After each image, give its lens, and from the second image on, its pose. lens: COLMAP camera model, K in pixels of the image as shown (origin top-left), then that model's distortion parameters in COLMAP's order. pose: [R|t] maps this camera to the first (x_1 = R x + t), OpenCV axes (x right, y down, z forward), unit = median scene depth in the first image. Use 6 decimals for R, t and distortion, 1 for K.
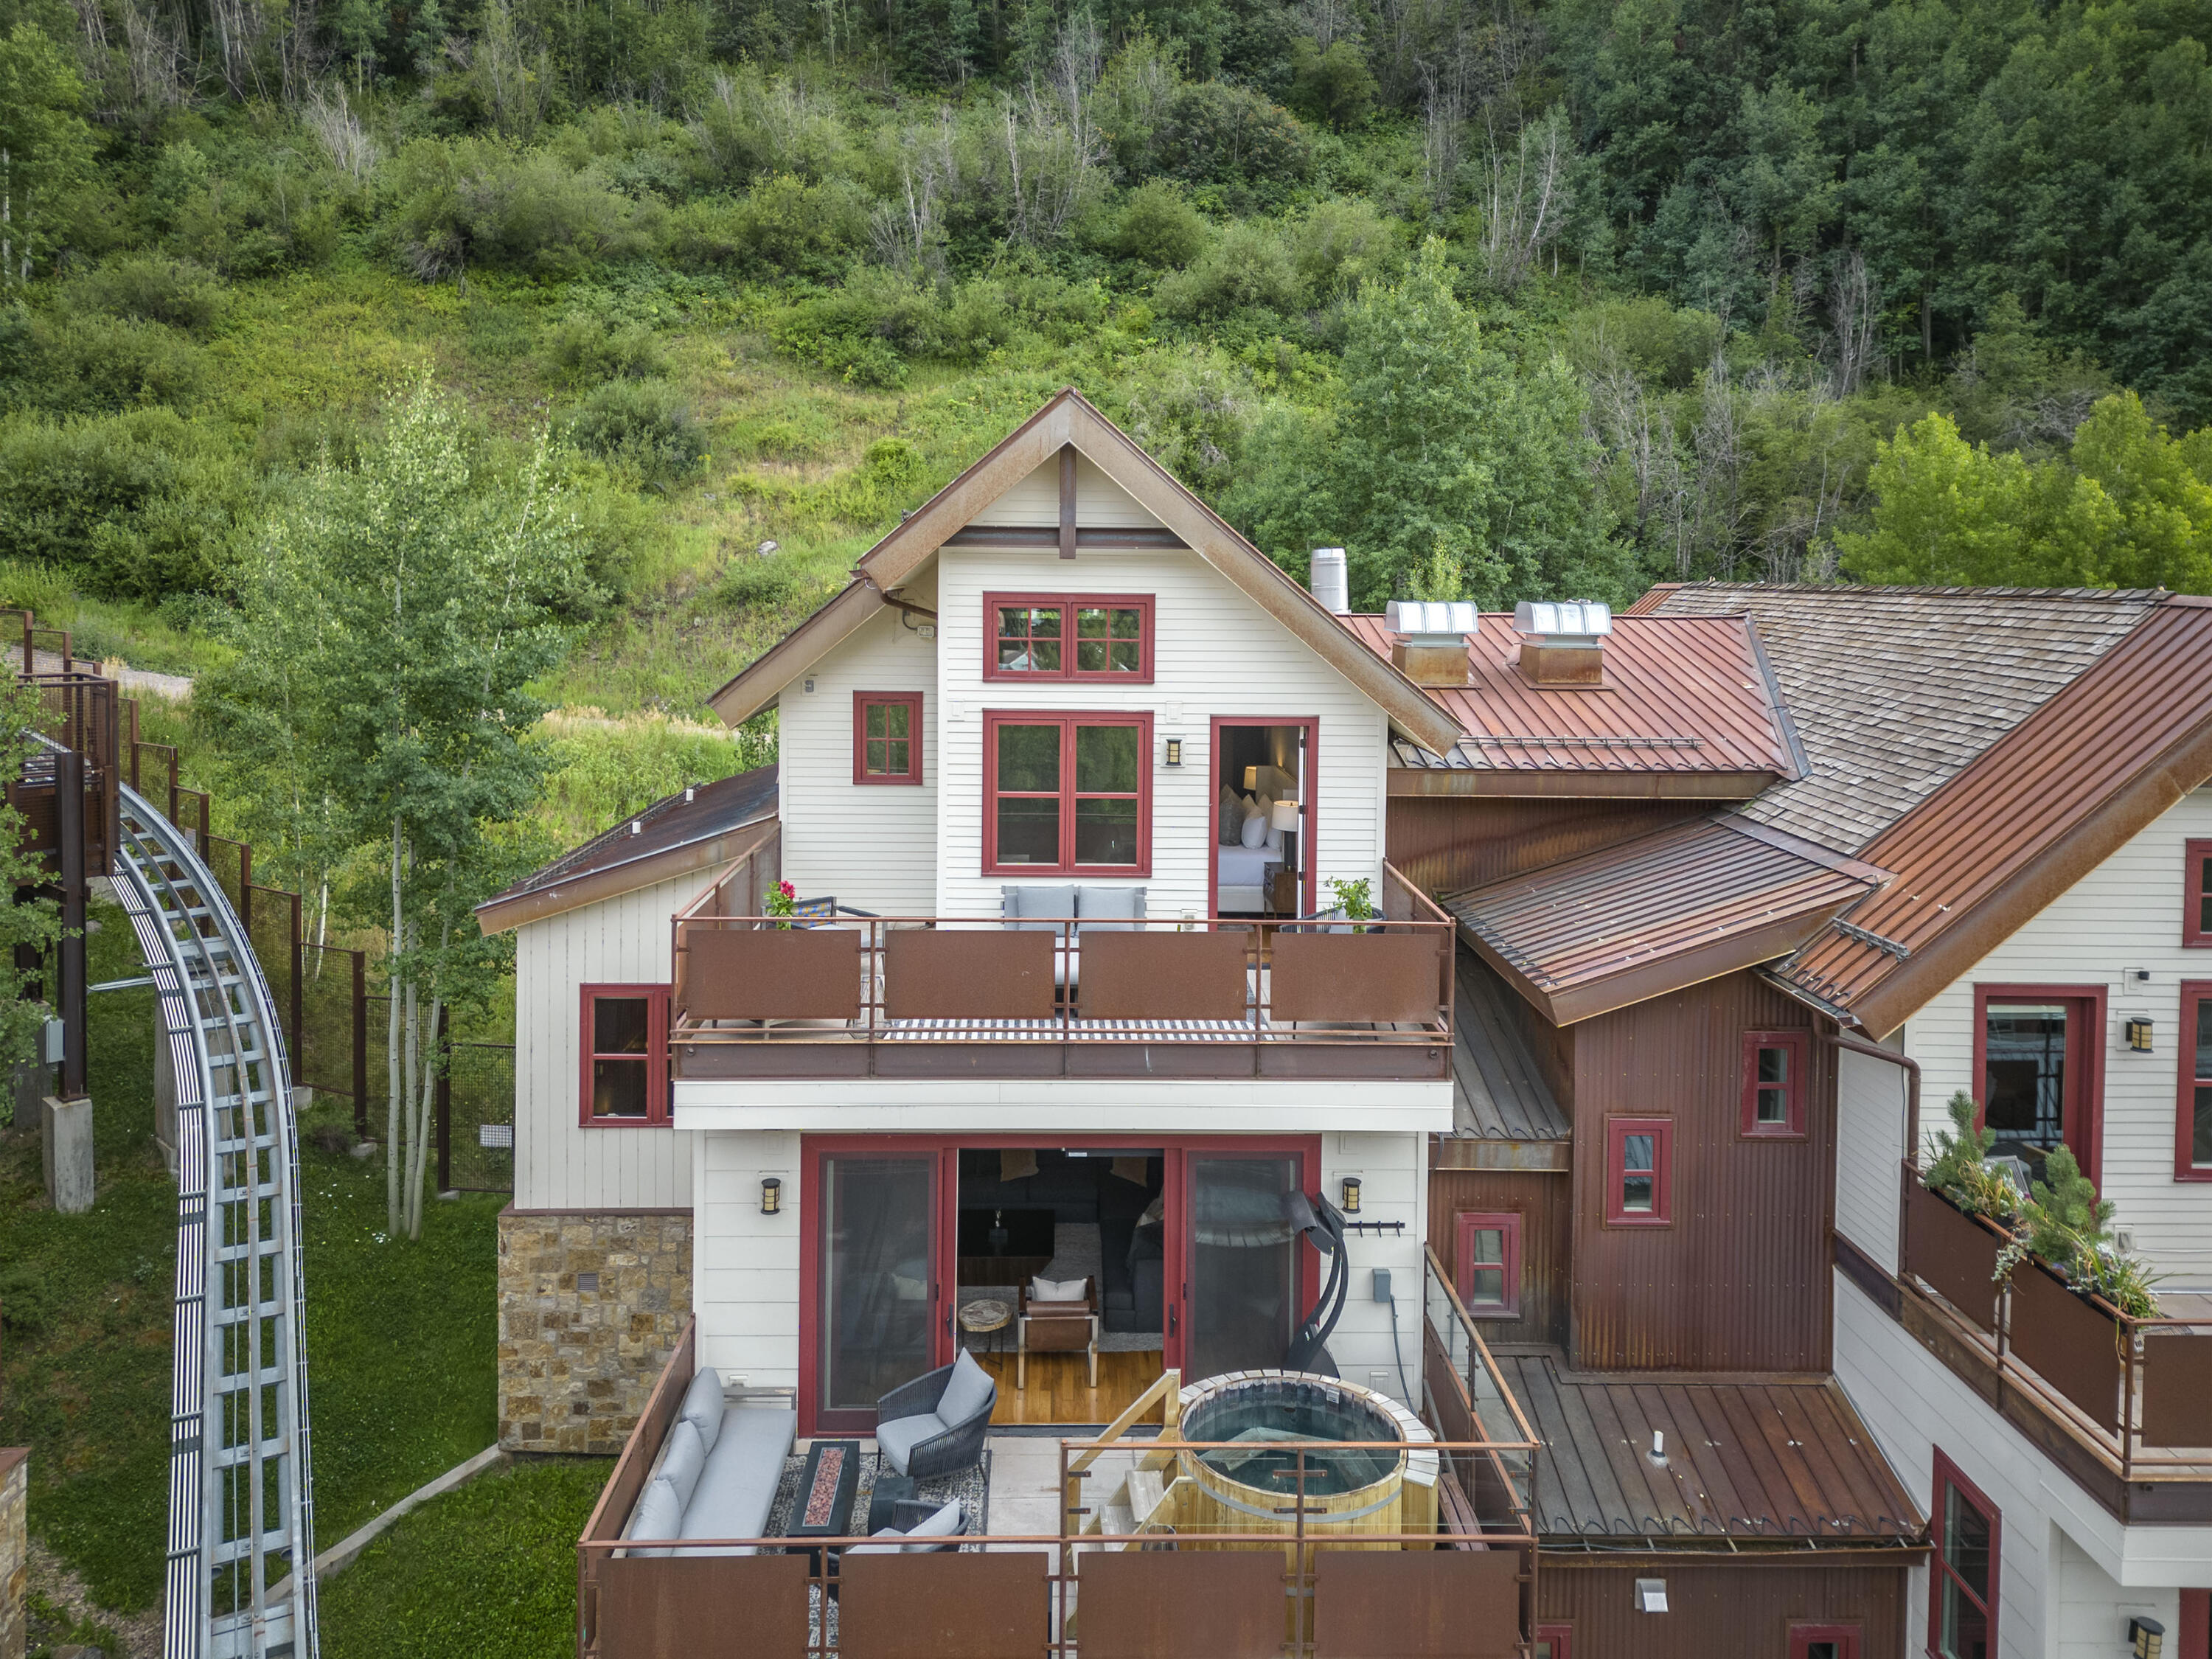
lens RADIAL K [[1773.3, 0, 1100.7], [0, 1773.3, 741.5], [0, 0, 1]] dist [0.068578, -0.047692]
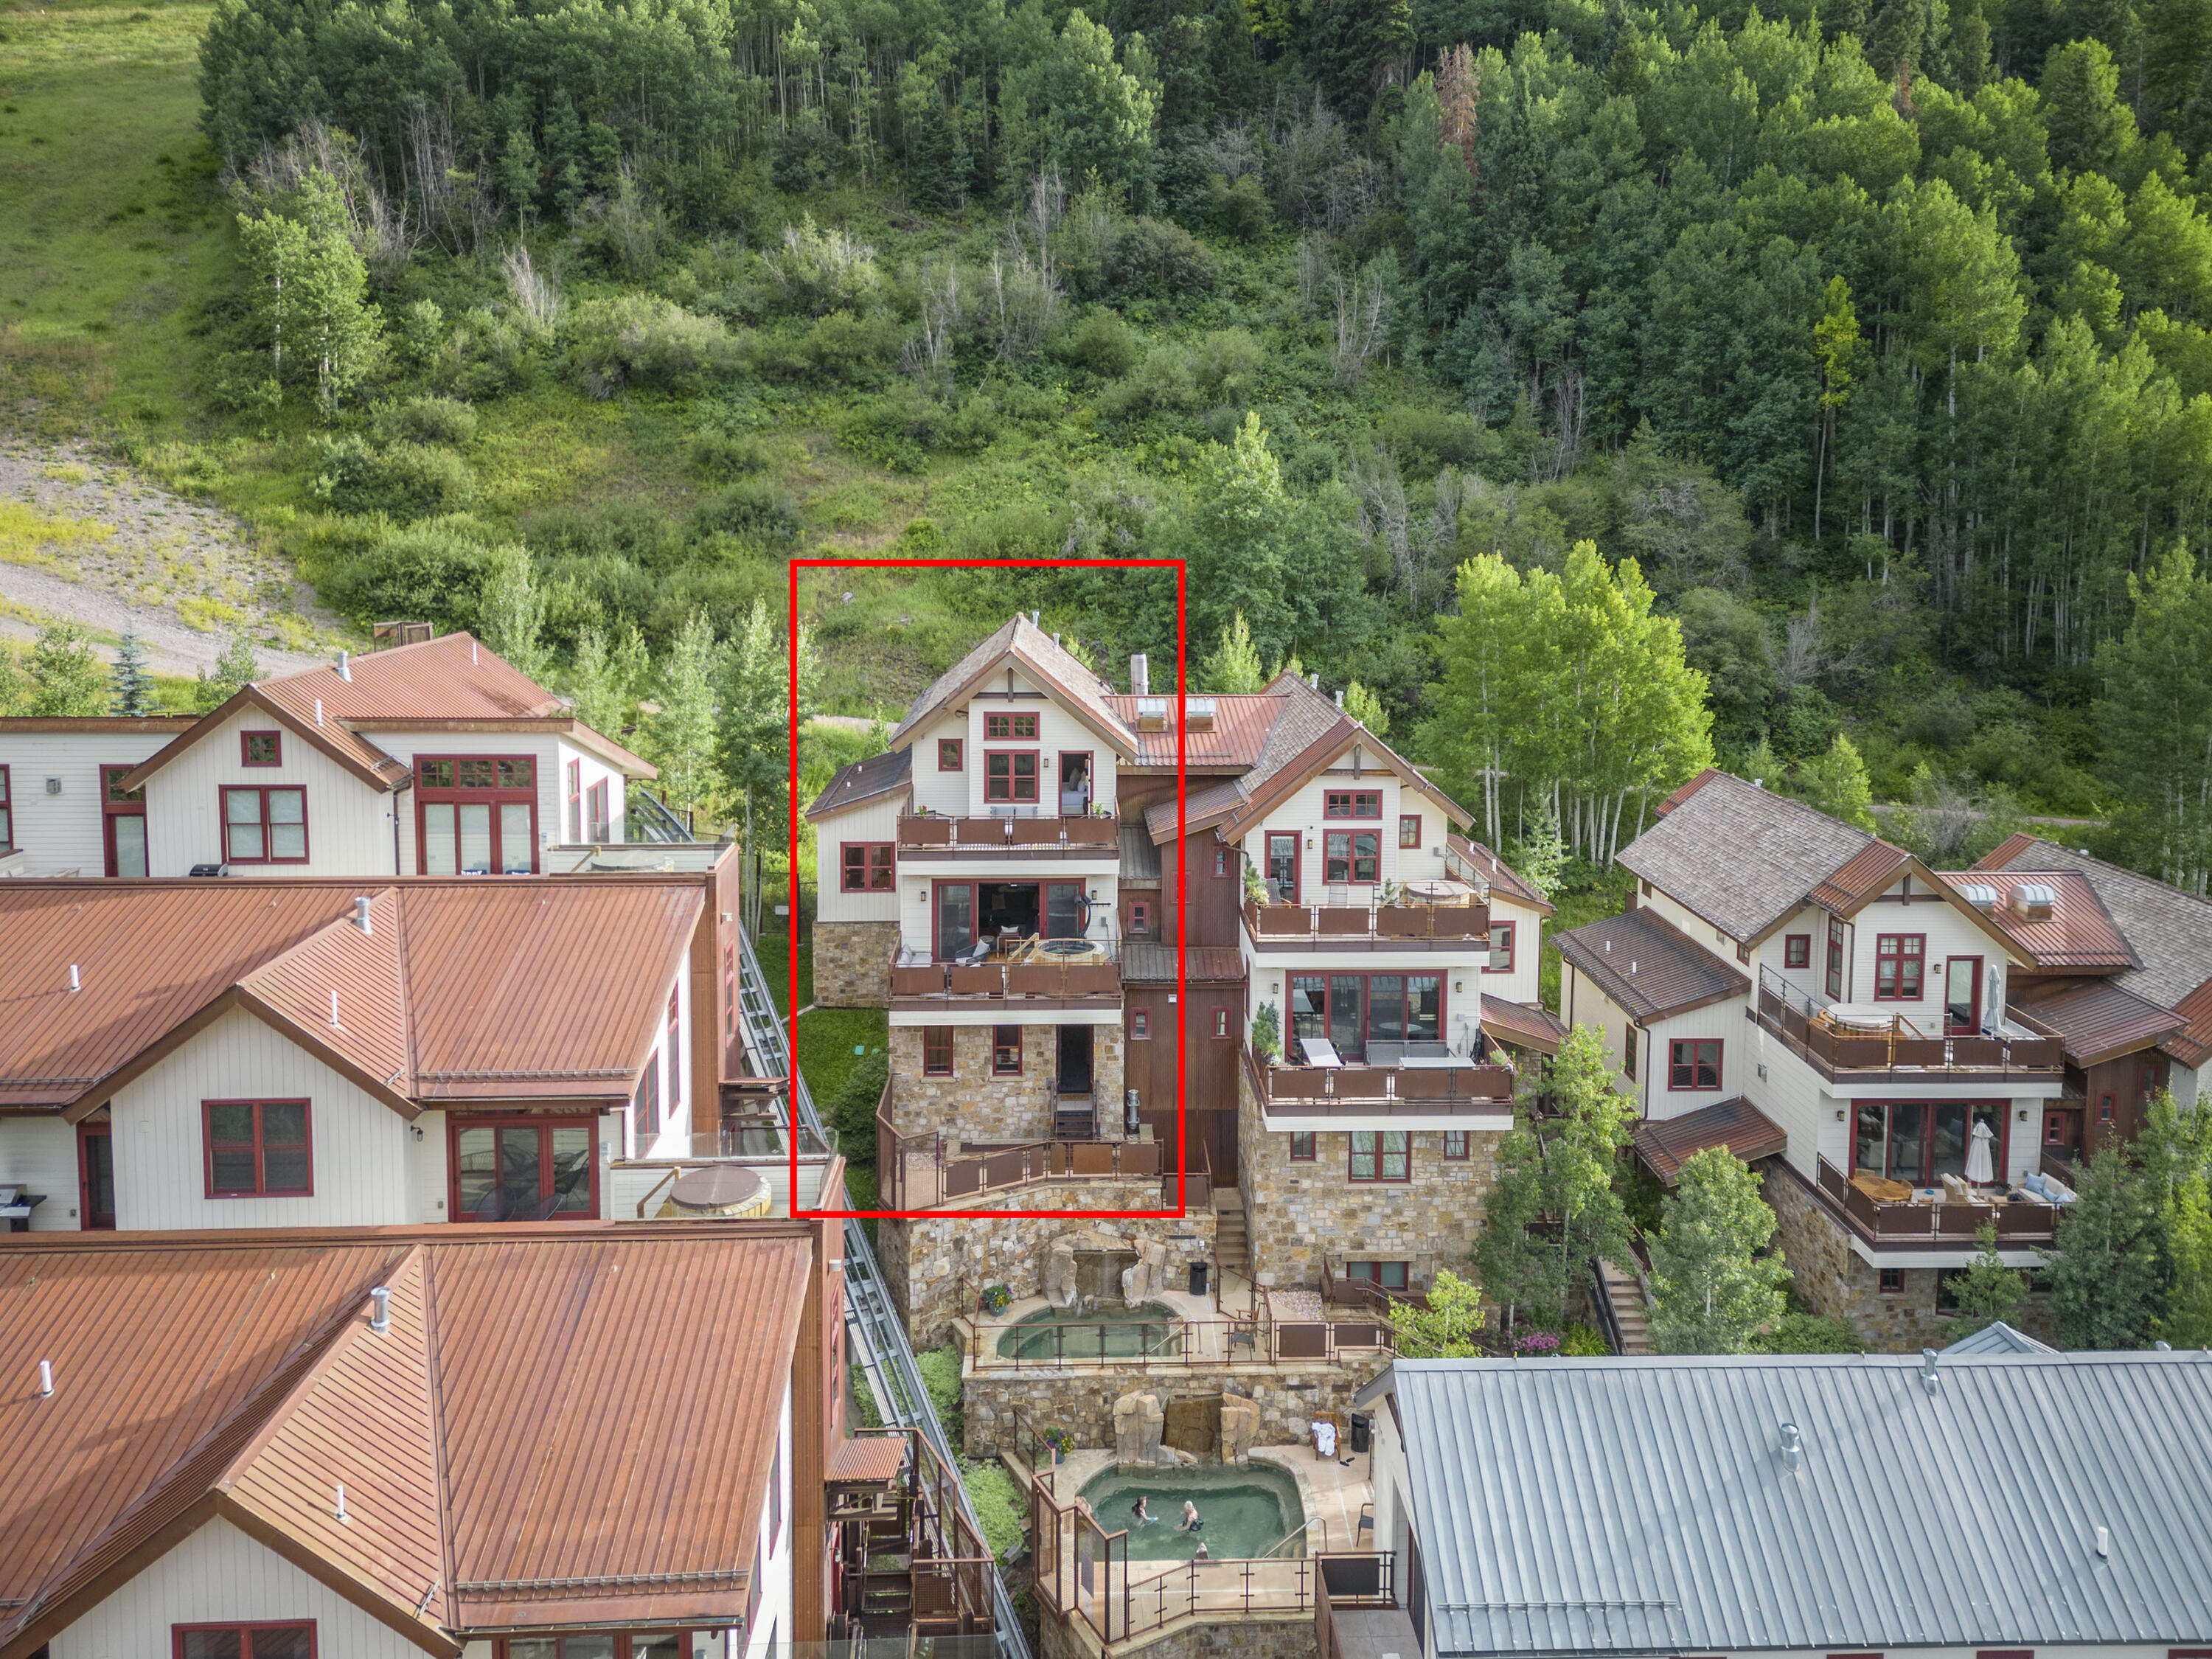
lens RADIAL K [[1652.8, 0, 1166.6], [0, 1652.8, 747.8], [0, 0, 1]] dist [0.018910, -0.007748]
pose [[0.998963, -0.008373, 0.044745, 0.101520], [0.006313, 0.998922, 0.045996, -0.125173], [-0.045082, -0.045666, 0.997939, -1.571916]]
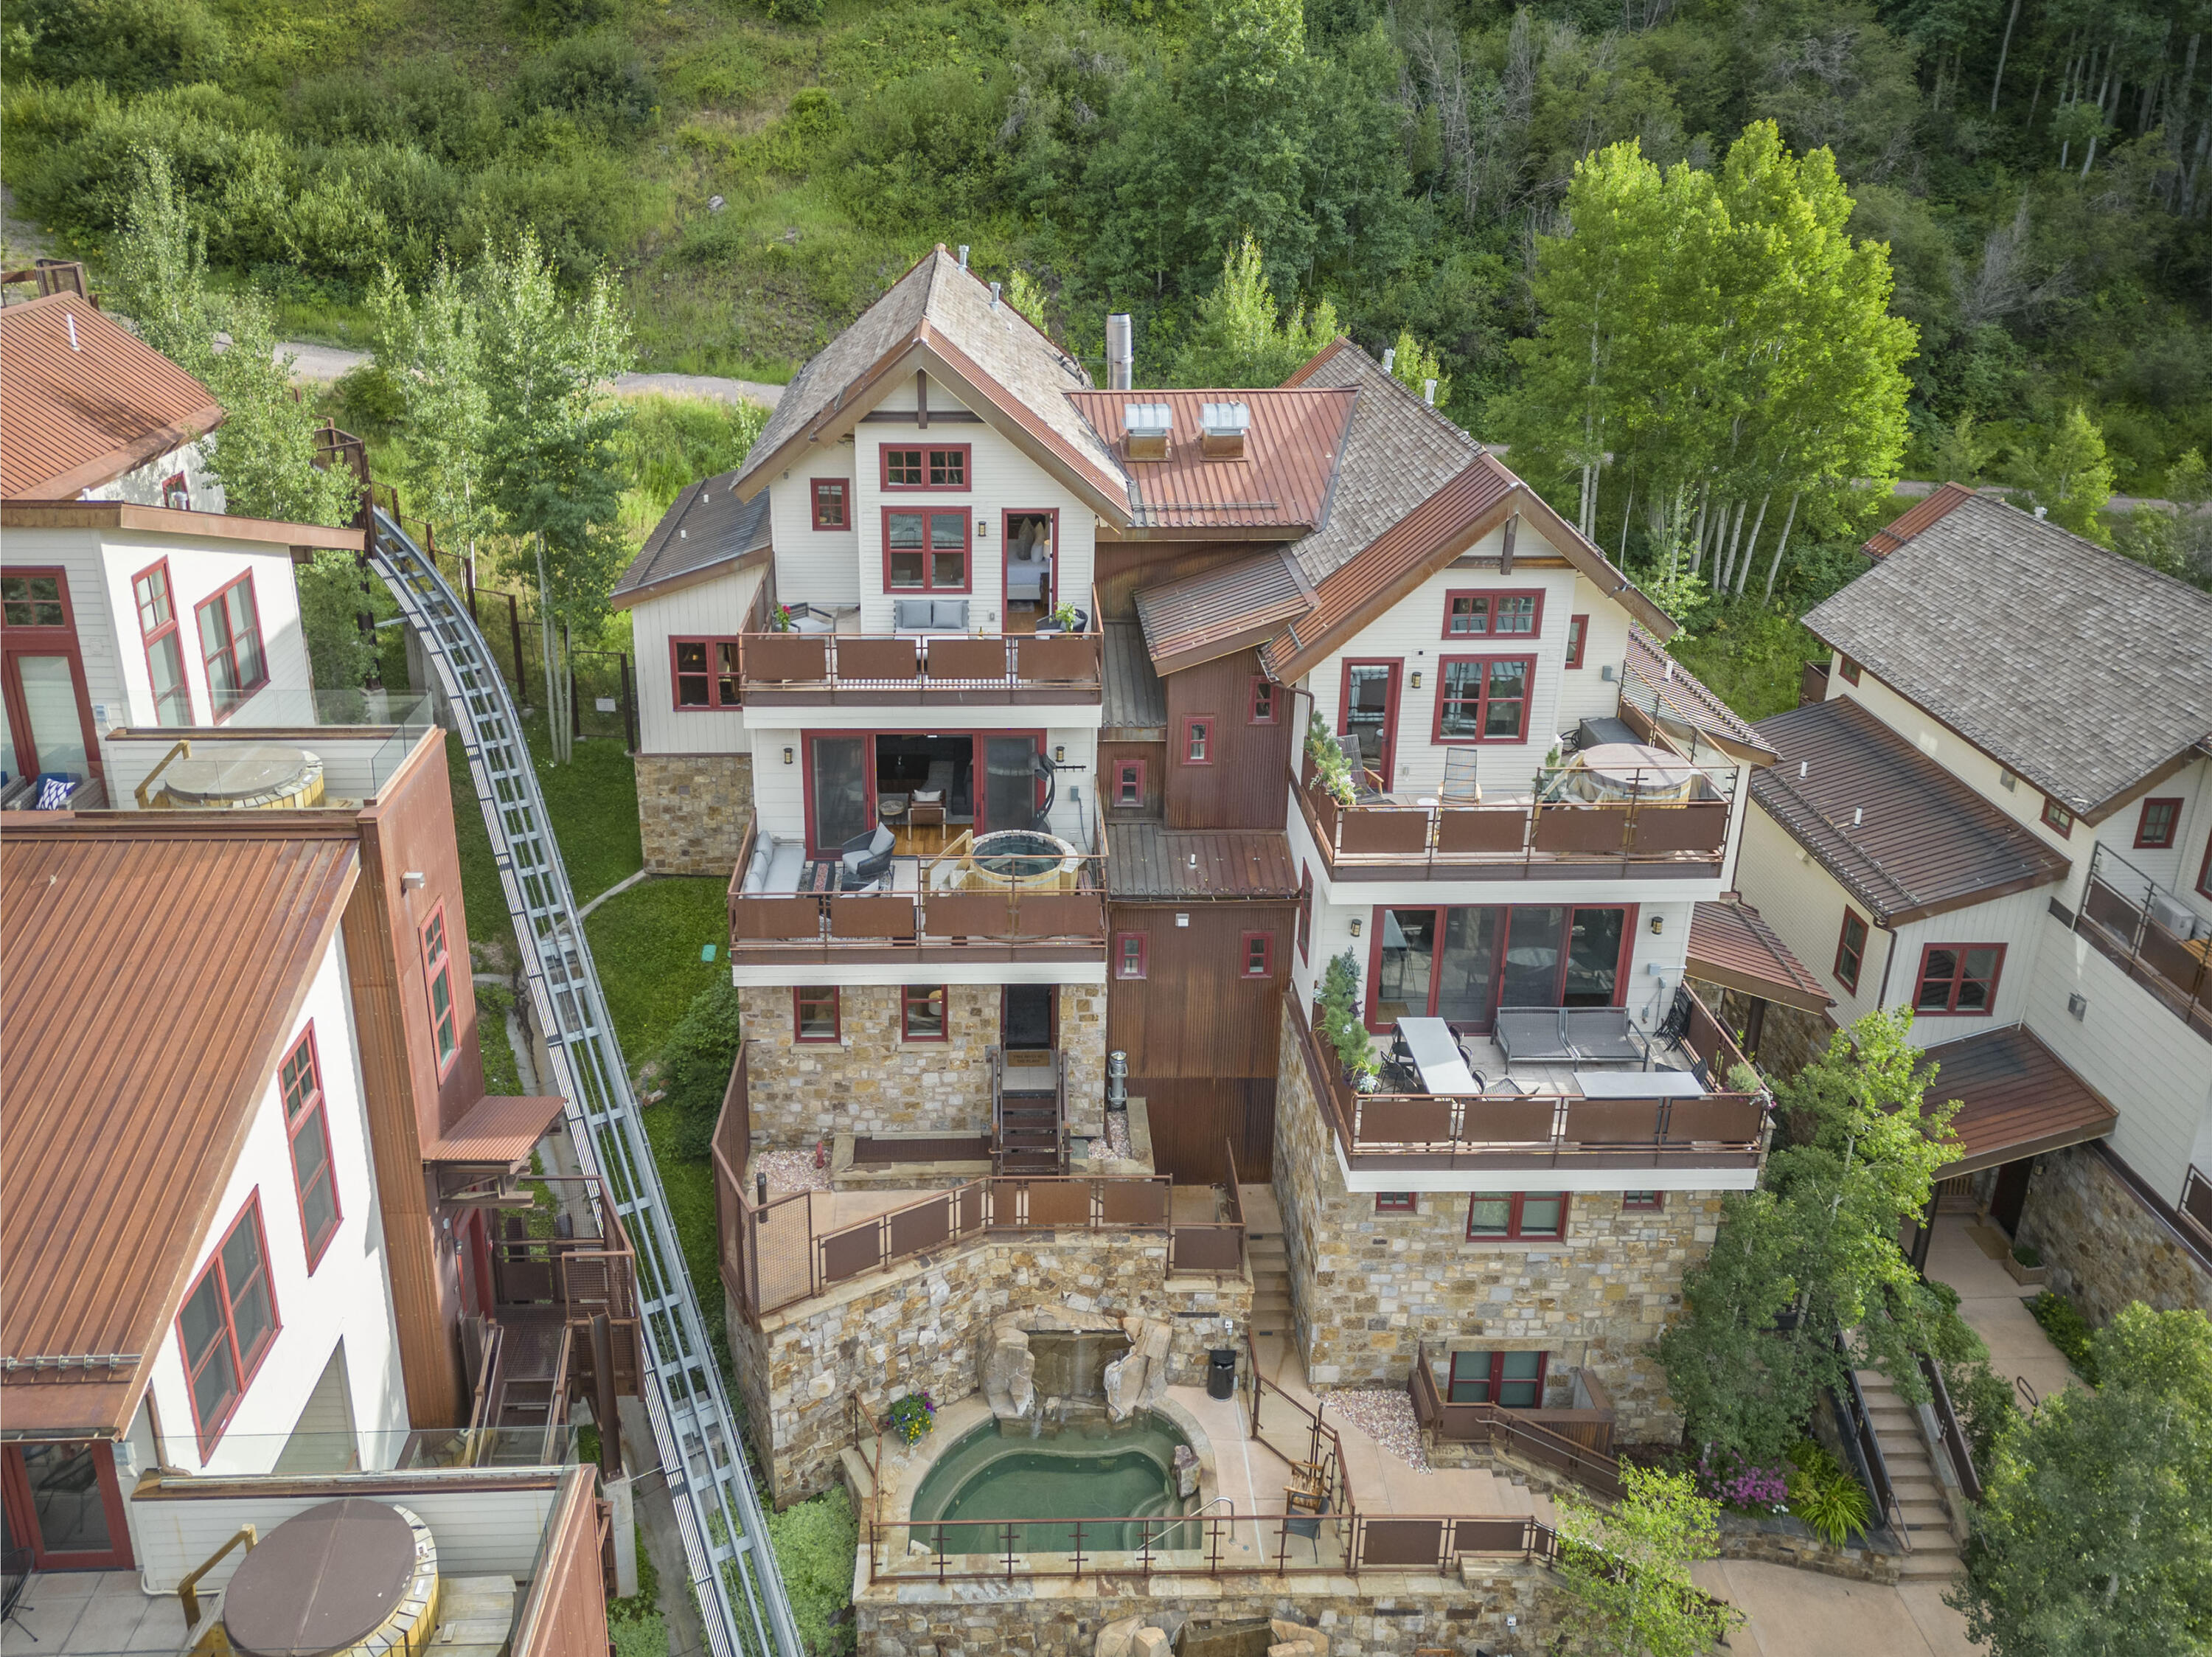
lens RADIAL K [[1660.0, 0, 1026.7], [0, 1660.0, 823.3], [0, 0, 1]] dist [0.032308, -0.029770]
pose [[0.999982, -0.005680, -0.002033, 0.075824], [0.006032, 0.947389, 0.320029, -0.220005], [0.000108, -0.320035, 0.947406, -0.660301]]
